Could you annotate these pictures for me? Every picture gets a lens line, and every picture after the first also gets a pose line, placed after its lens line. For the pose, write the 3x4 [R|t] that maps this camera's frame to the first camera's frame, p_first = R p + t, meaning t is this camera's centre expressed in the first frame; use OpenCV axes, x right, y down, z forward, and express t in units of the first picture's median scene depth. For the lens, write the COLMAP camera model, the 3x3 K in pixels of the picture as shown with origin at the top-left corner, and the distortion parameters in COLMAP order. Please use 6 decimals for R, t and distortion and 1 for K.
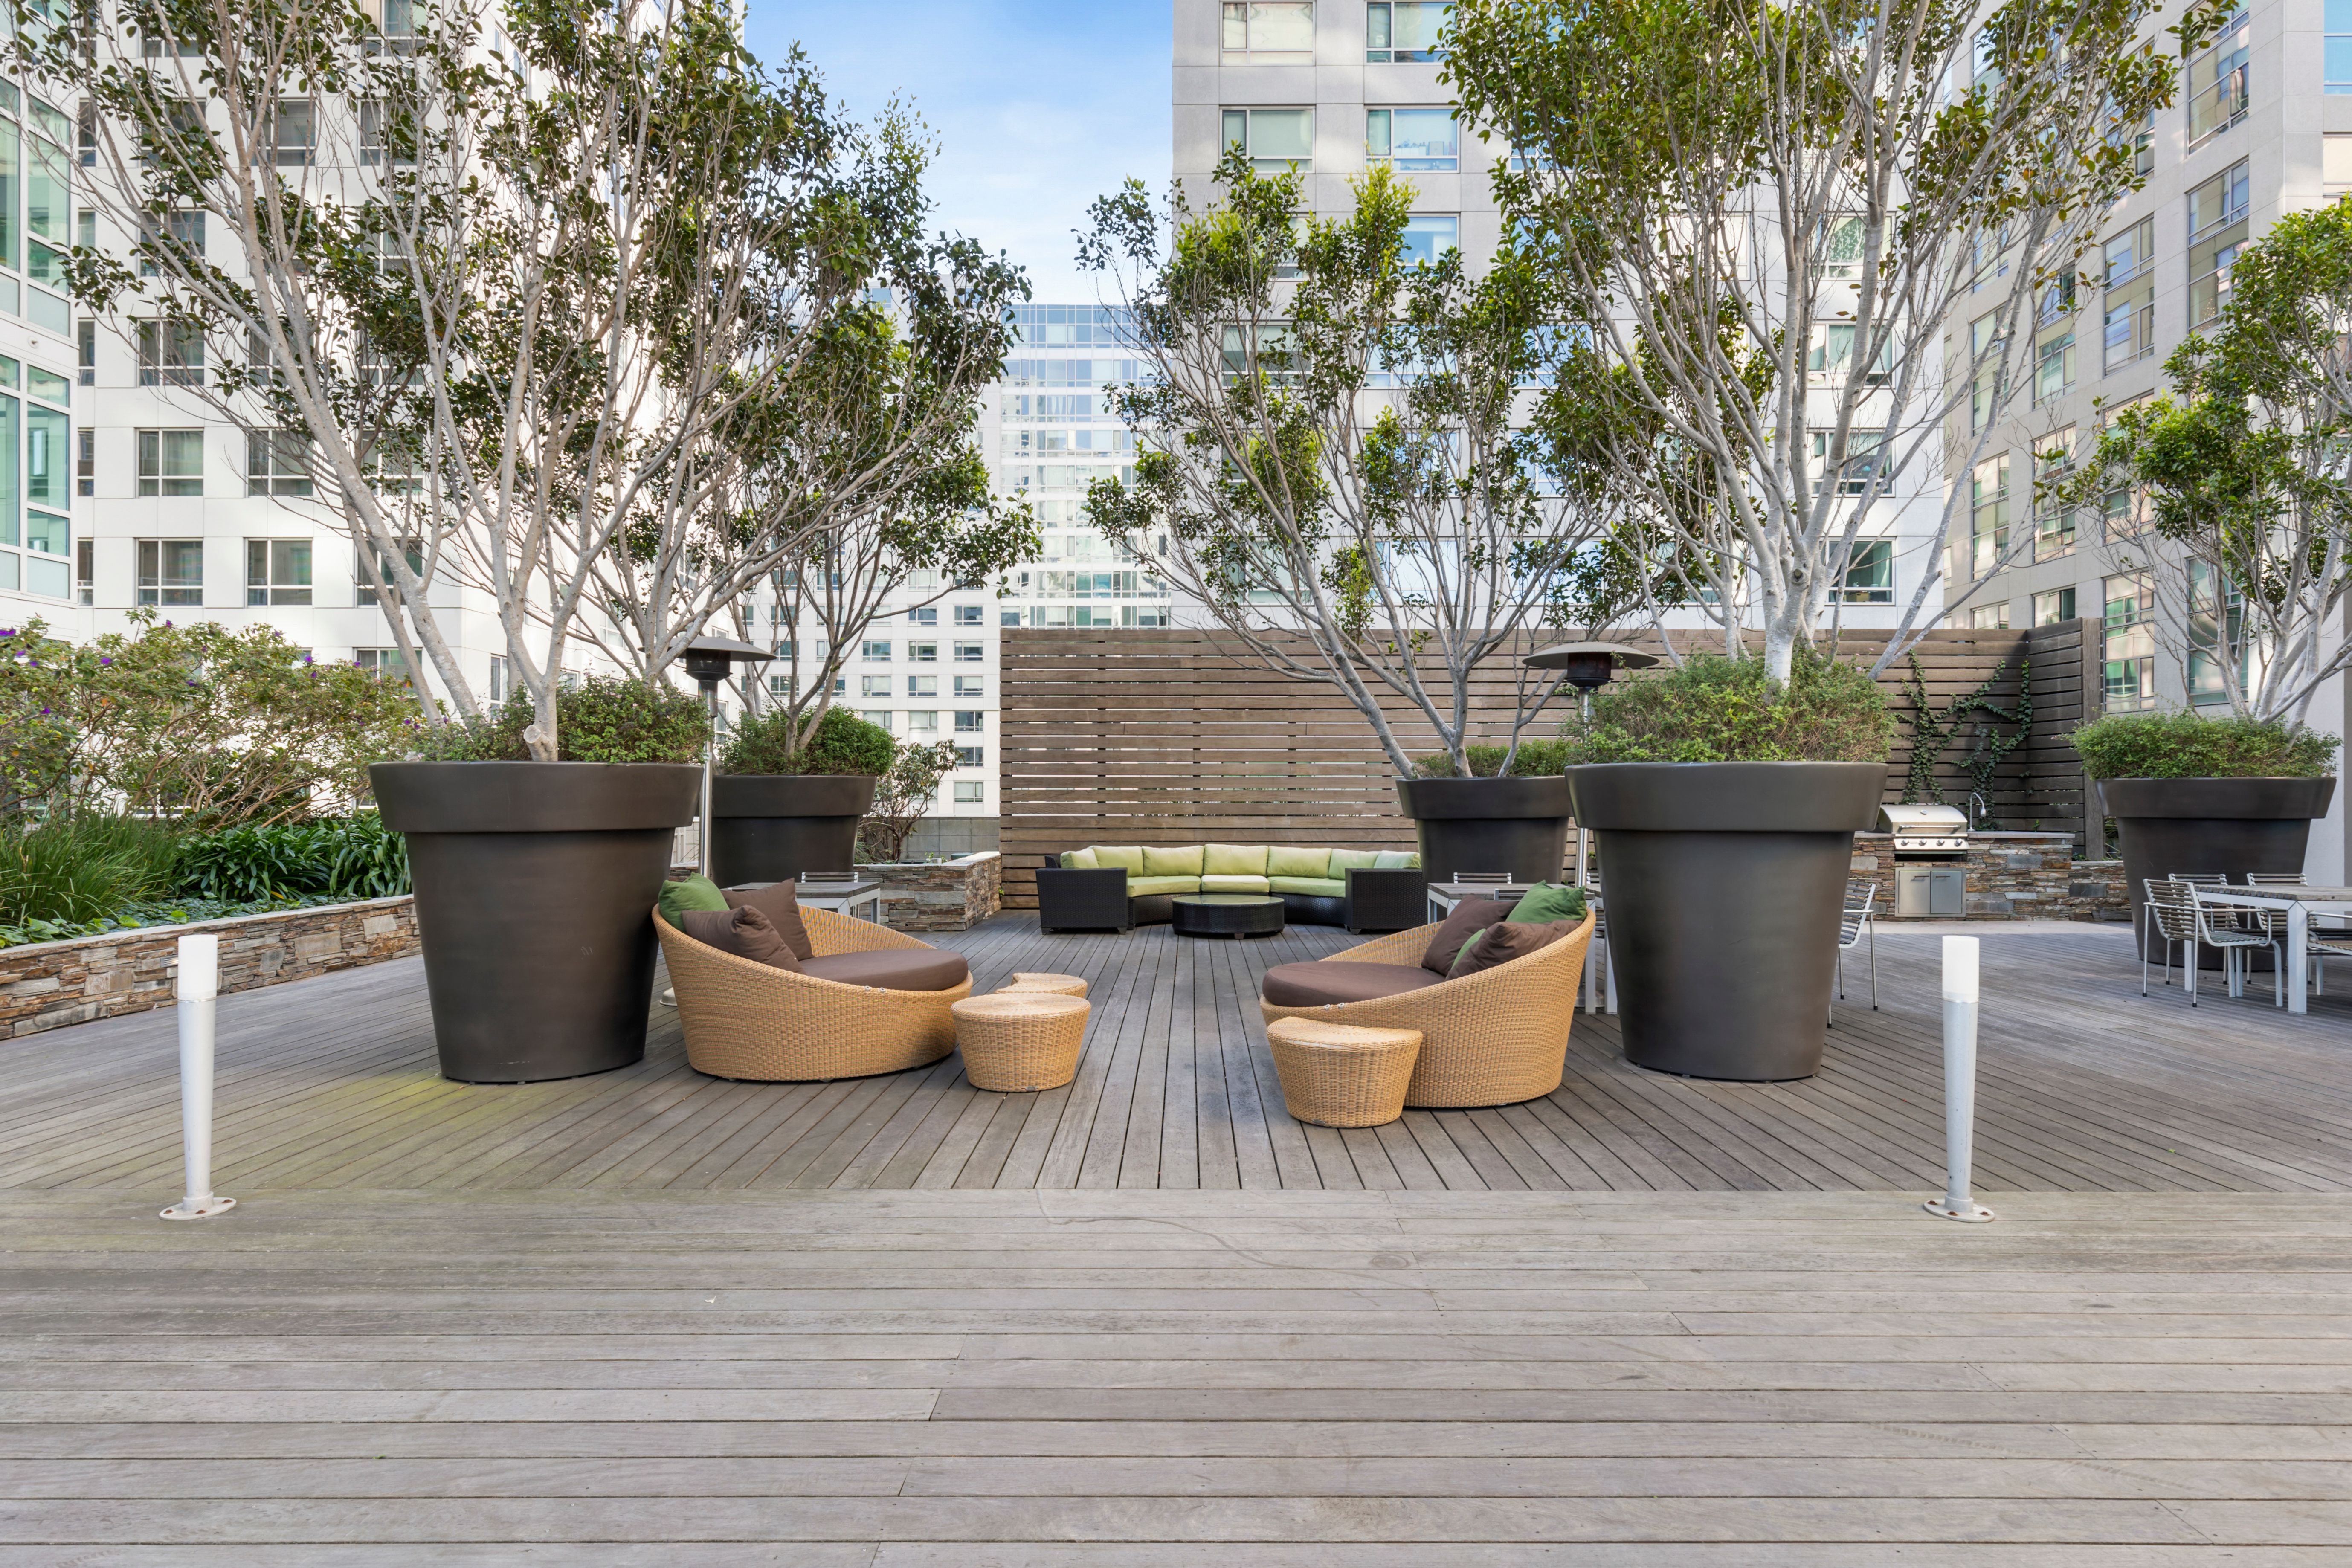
lens RADIAL K [[1249.8, 0, 1176.3], [0, 1249.8, 780.9], [0, 0, 1]] dist [0.003283, 0.000476]
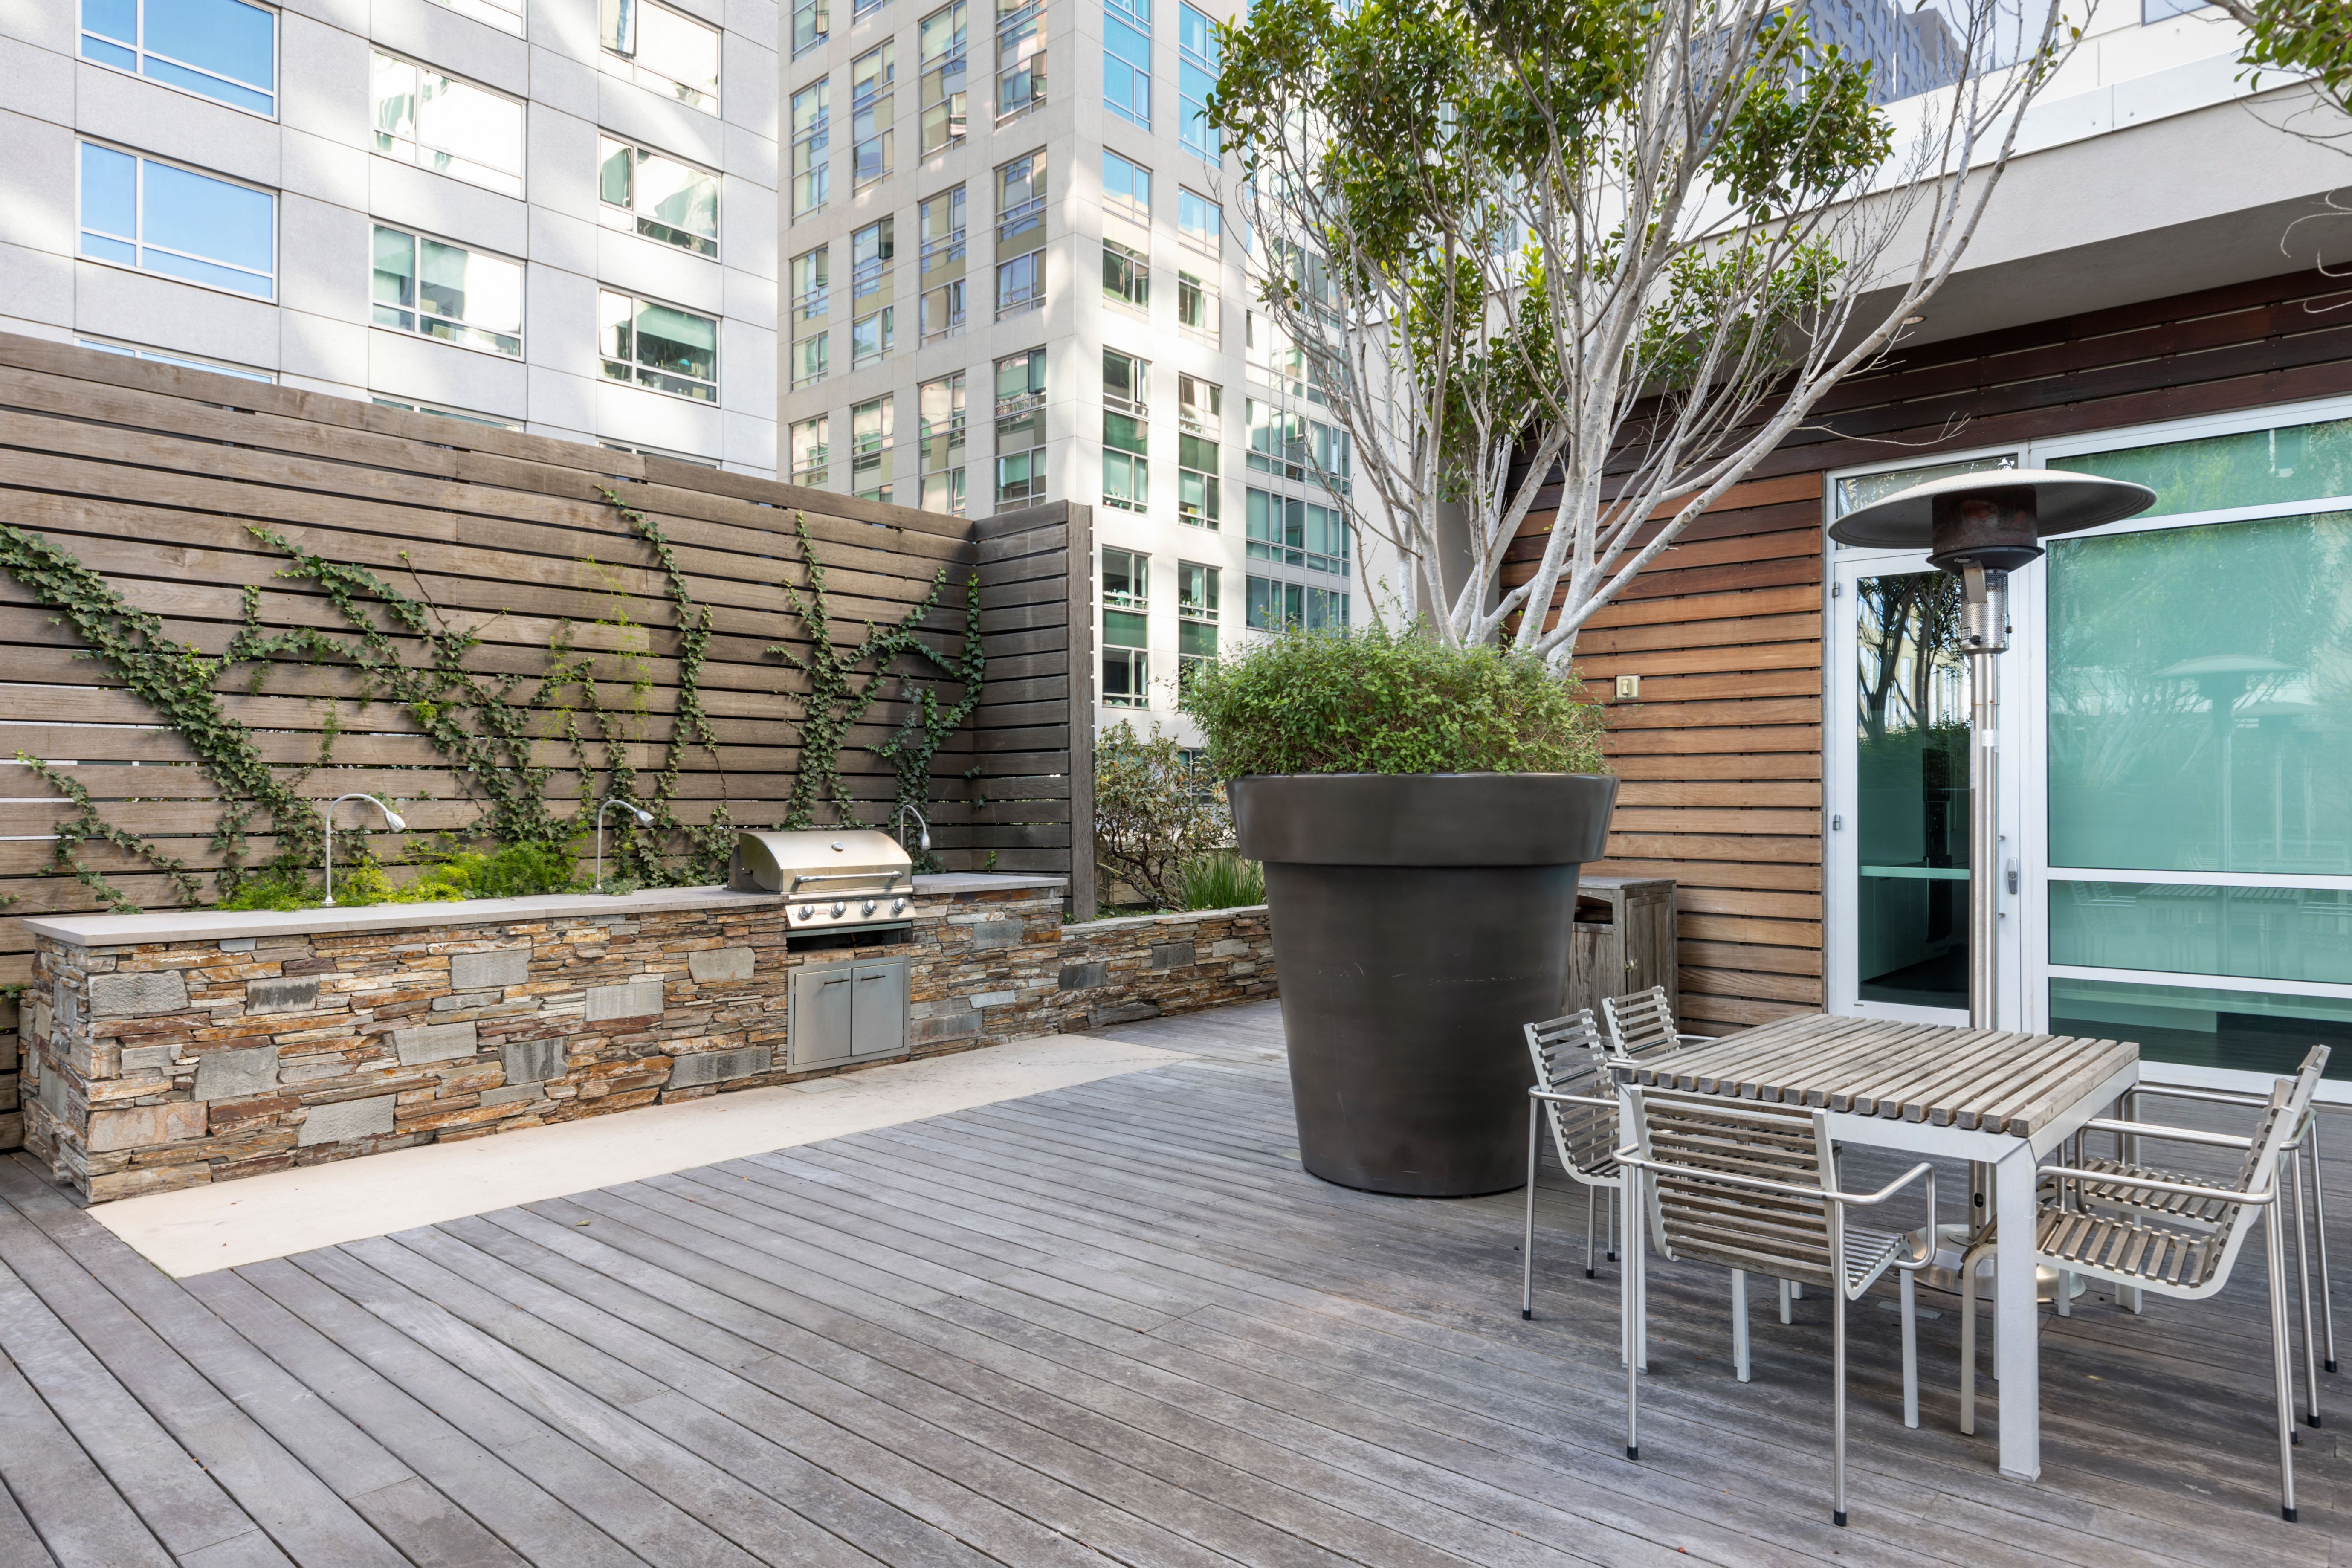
lens RADIAL K [[1432.3, 0, 1177.6], [0, 1432.3, 788.0], [0, 0, 1]] dist [-0.000948, -0.001100]
pose [[0.659868, 0.001530, 0.751380, 0.263209], [-0.001706, 0.999998, -0.000538, 0.002356], [-0.751380, -0.000927, 0.659870, 0.527616]]
